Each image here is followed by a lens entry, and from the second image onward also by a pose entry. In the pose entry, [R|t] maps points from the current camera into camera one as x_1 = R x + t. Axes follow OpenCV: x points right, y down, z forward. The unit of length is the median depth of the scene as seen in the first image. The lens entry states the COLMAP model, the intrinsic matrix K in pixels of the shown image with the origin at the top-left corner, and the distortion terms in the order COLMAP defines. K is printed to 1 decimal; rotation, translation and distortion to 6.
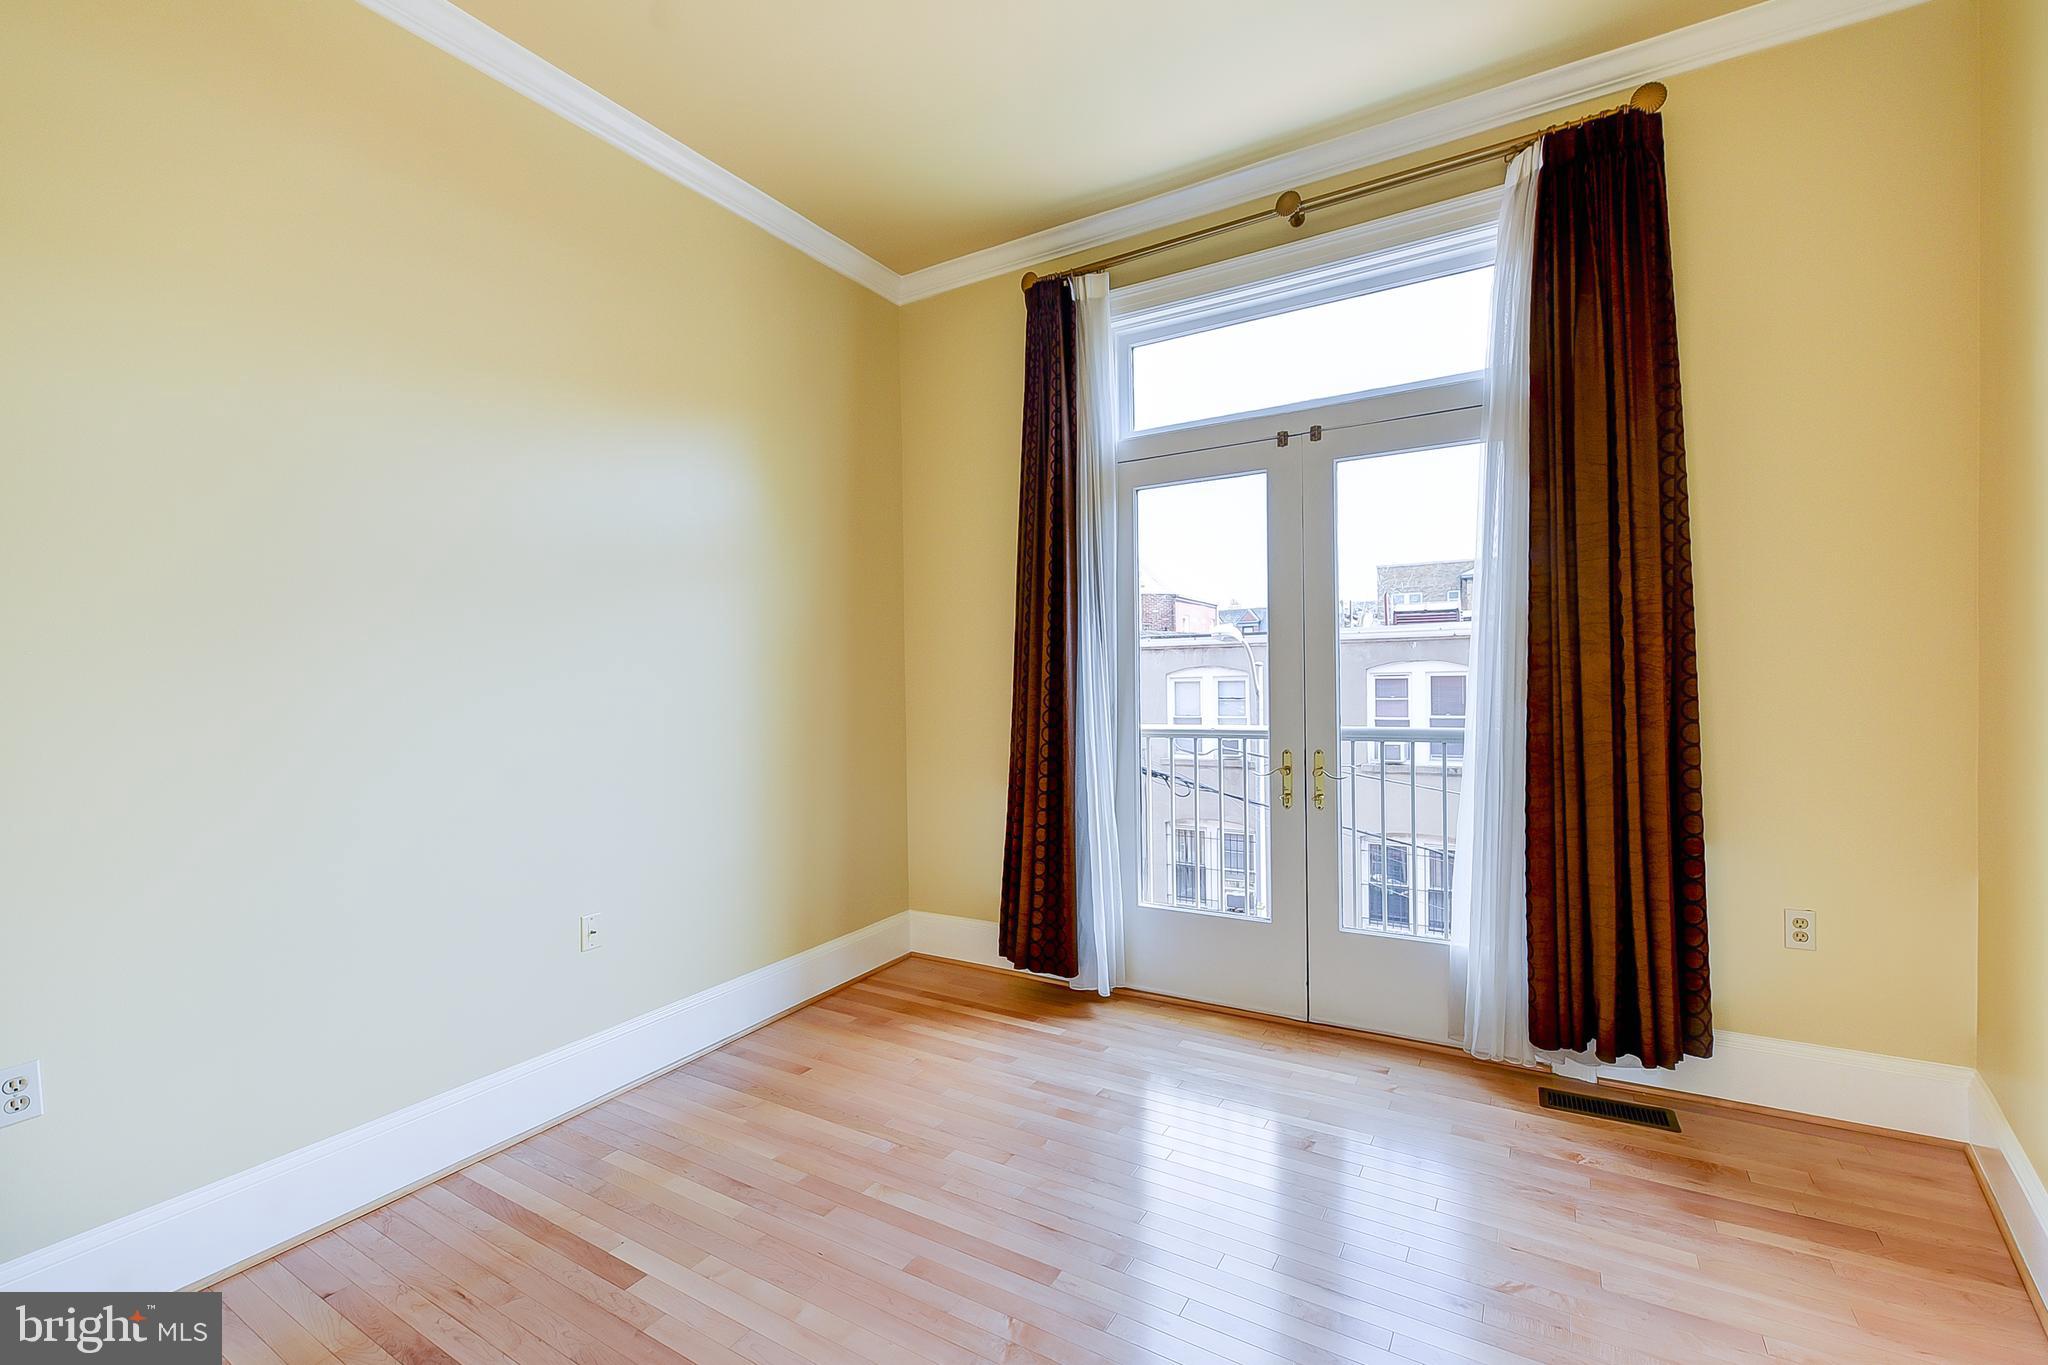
lens RADIAL K [[871.3, 0, 1029.2], [0, 871.3, 694.4], [0, 0, 1]] dist [-0.001105, -0.000203]
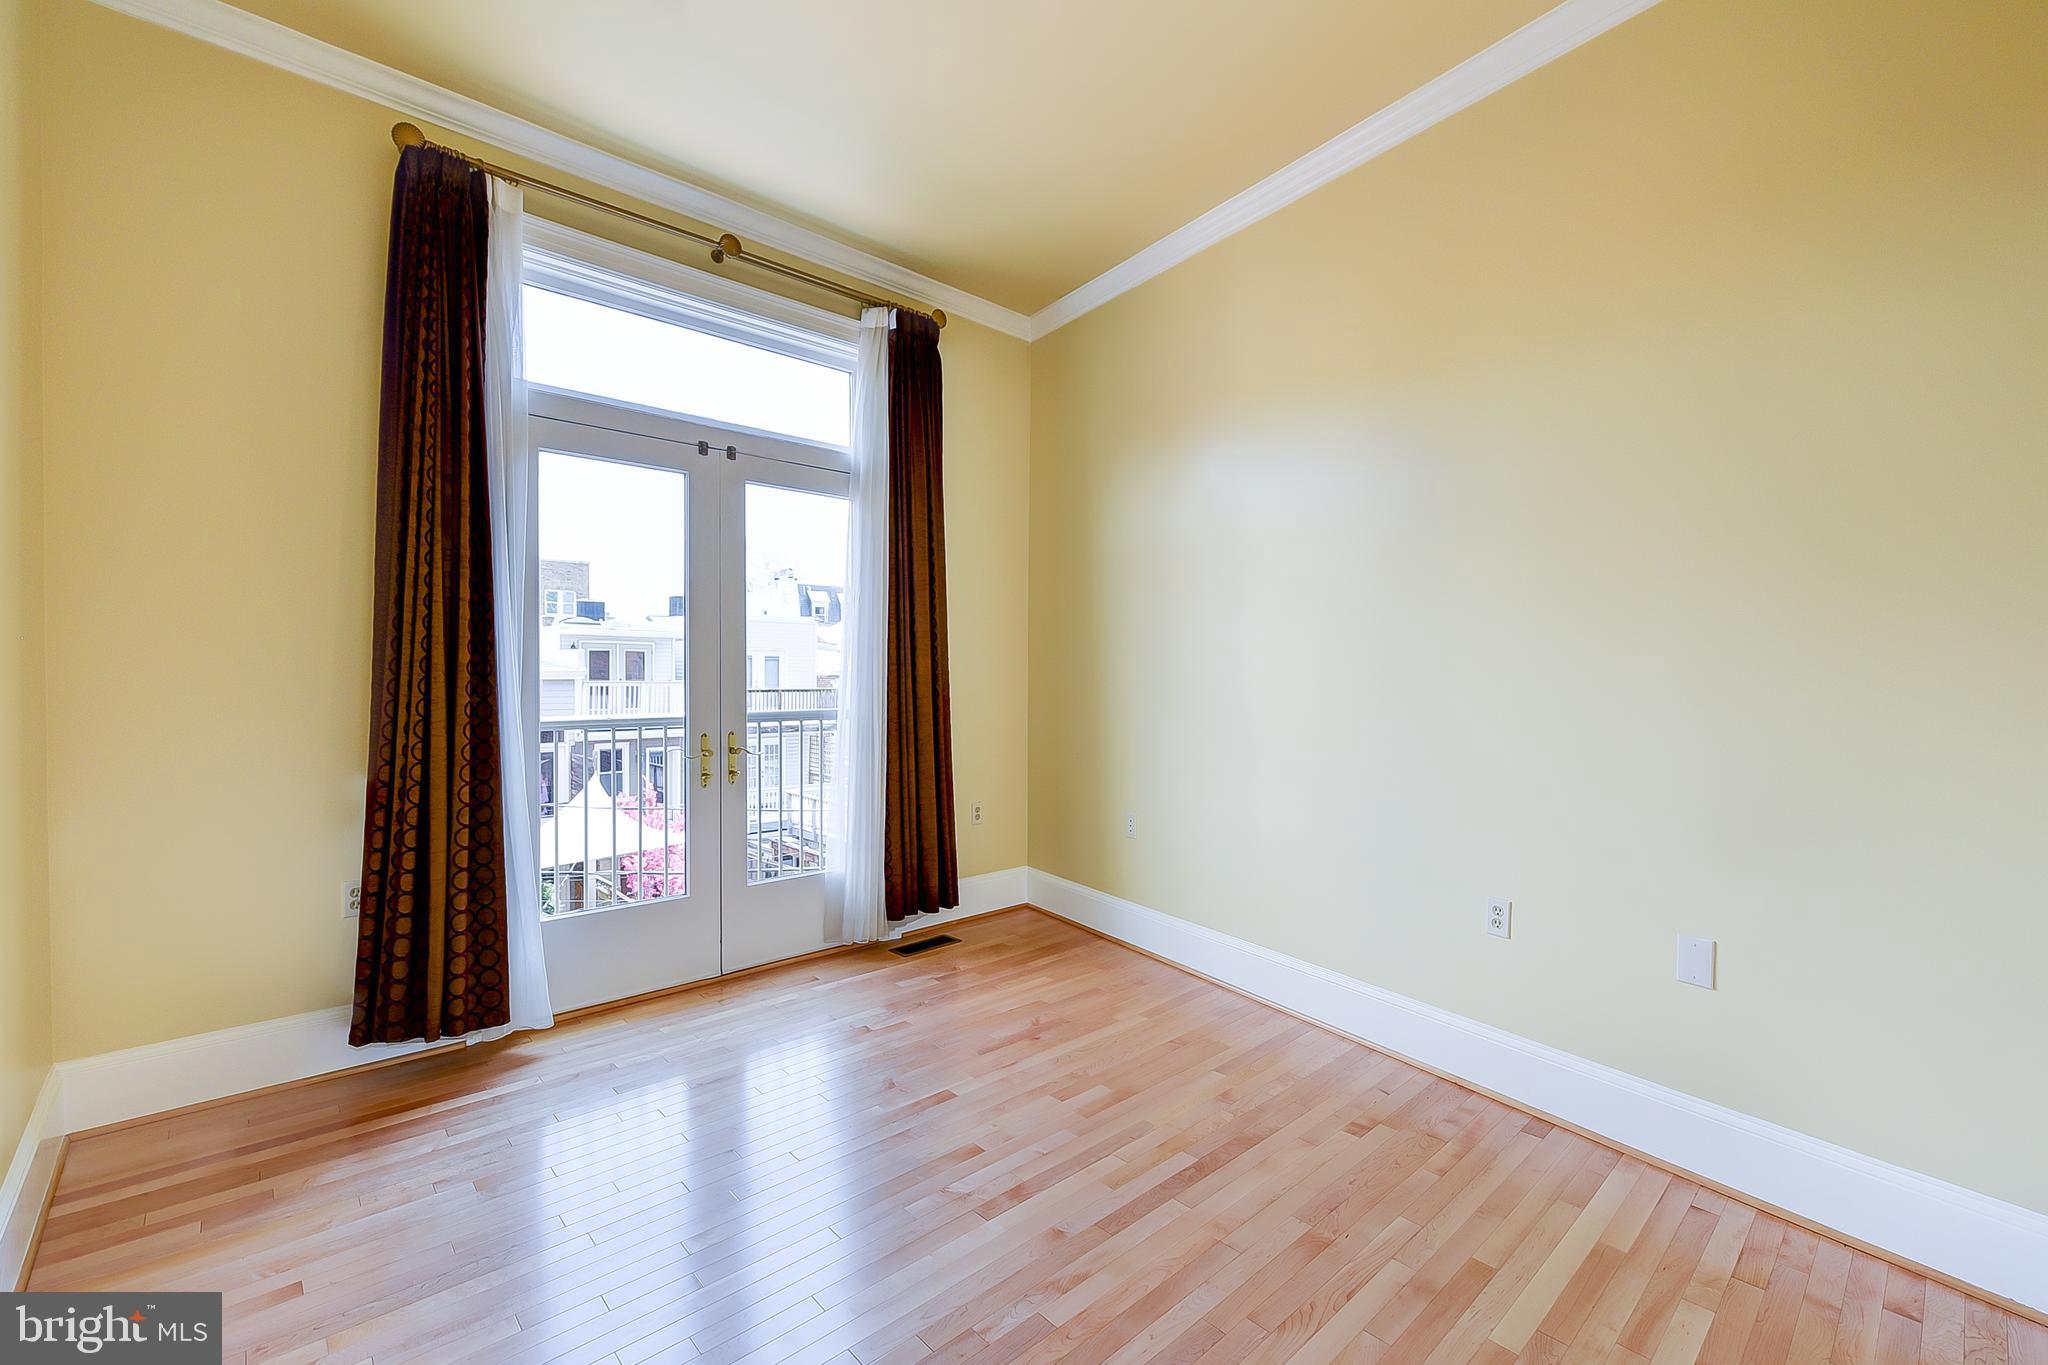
lens RADIAL K [[871.3, 0, 1029.2], [0, 871.3, 694.4], [0, 0, 1]] dist [-0.001105, -0.000203]
pose [[0.274143, -0.003242, 0.961683, -0.651361], [0.006984, 0.999975, 0.001380, 0.016503], [-0.961664, 0.006338, 0.274159, 0.312154]]
